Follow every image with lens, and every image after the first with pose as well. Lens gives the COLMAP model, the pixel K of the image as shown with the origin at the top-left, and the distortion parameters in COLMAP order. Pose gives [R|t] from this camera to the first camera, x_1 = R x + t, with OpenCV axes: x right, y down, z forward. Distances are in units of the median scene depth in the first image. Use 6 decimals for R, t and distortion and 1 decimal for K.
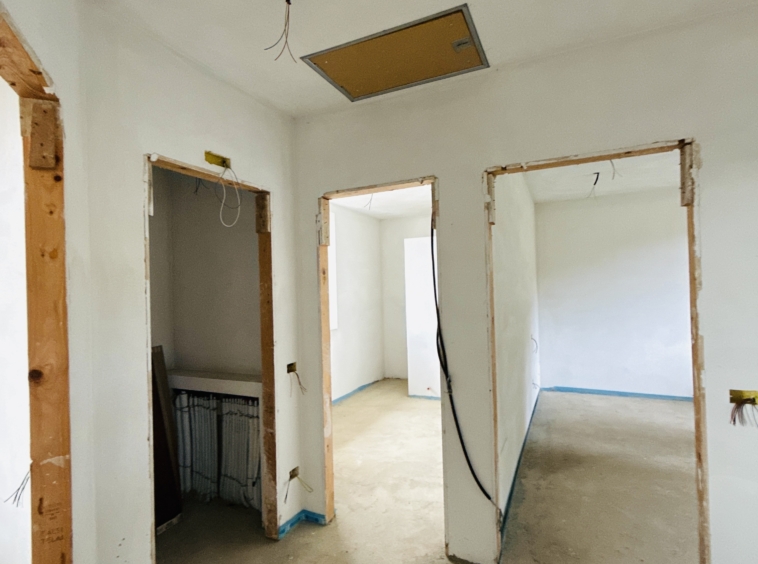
lens RADIAL K [[401.8, 0, 379.0], [0, 401.8, 282.0], [0, 0, 1]] dist [0.000643, -0.000295]
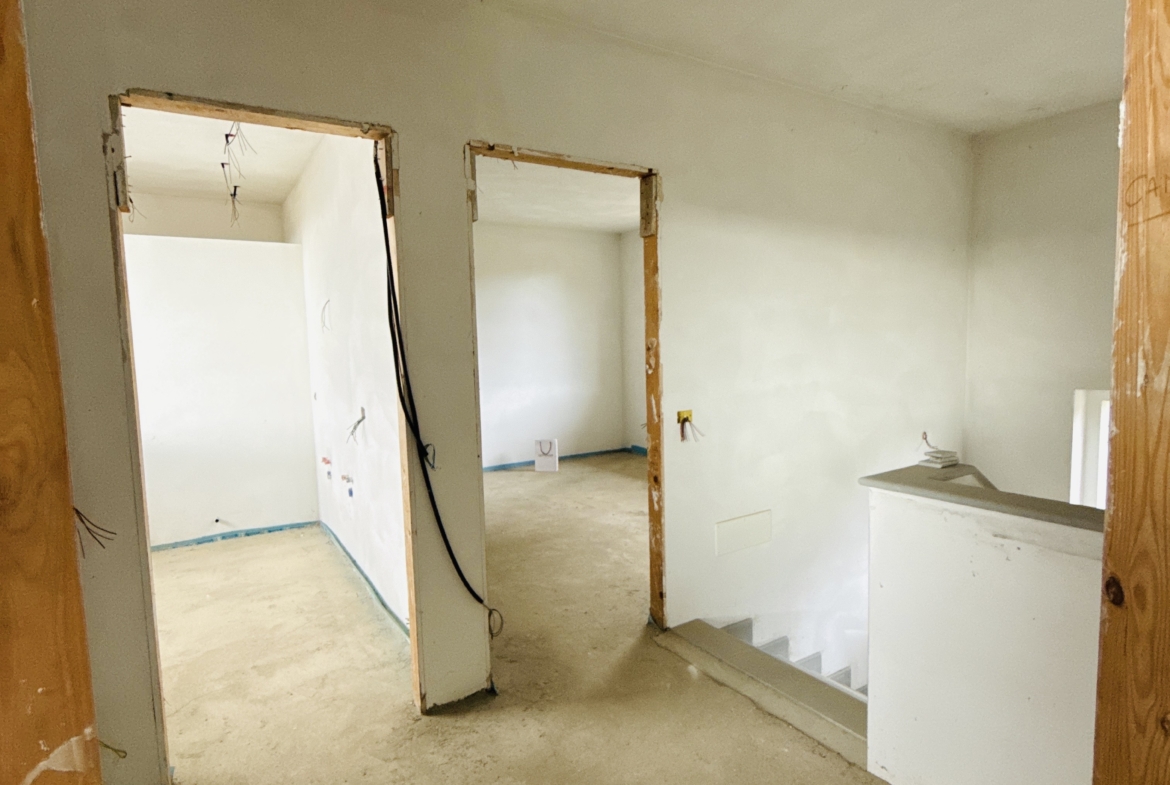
lens RADIAL K [[621.7, 0, 585.0], [0, 621.7, 392.5], [0, 0, 1]] dist [0.002103, 0.000051]
pose [[0.536751, -0.058235, 0.841728, -0.517507], [0.000793, 0.997650, 0.068516, 0.073137], [-0.843740, -0.036109, 0.535536, 0.225792]]
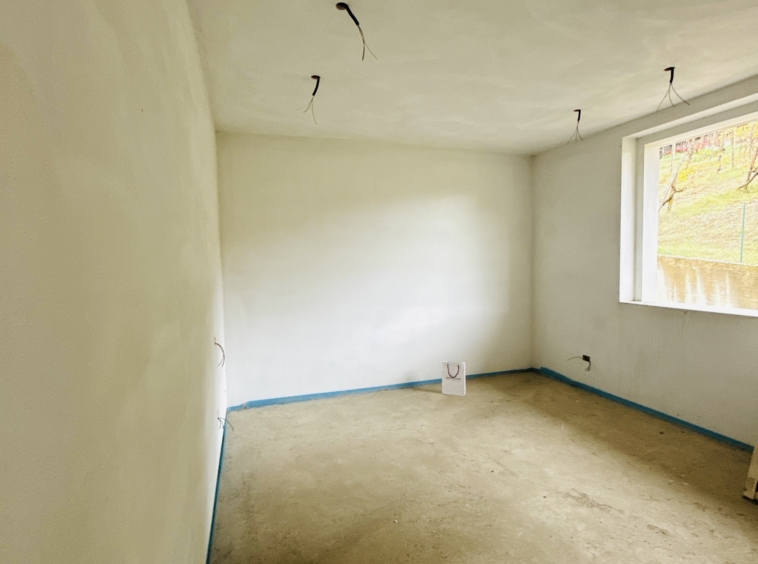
lens RADIAL K [[401.8, 0, 379.0], [0, 401.8, 282.0], [0, 0, 1]] dist [0.000643, -0.000295]
pose [[0.722871, -0.026644, 0.690469, 0.308560], [-0.009161, 0.998799, 0.048133, 0.038814], [-0.690922, -0.041120, 0.721759, 0.850695]]
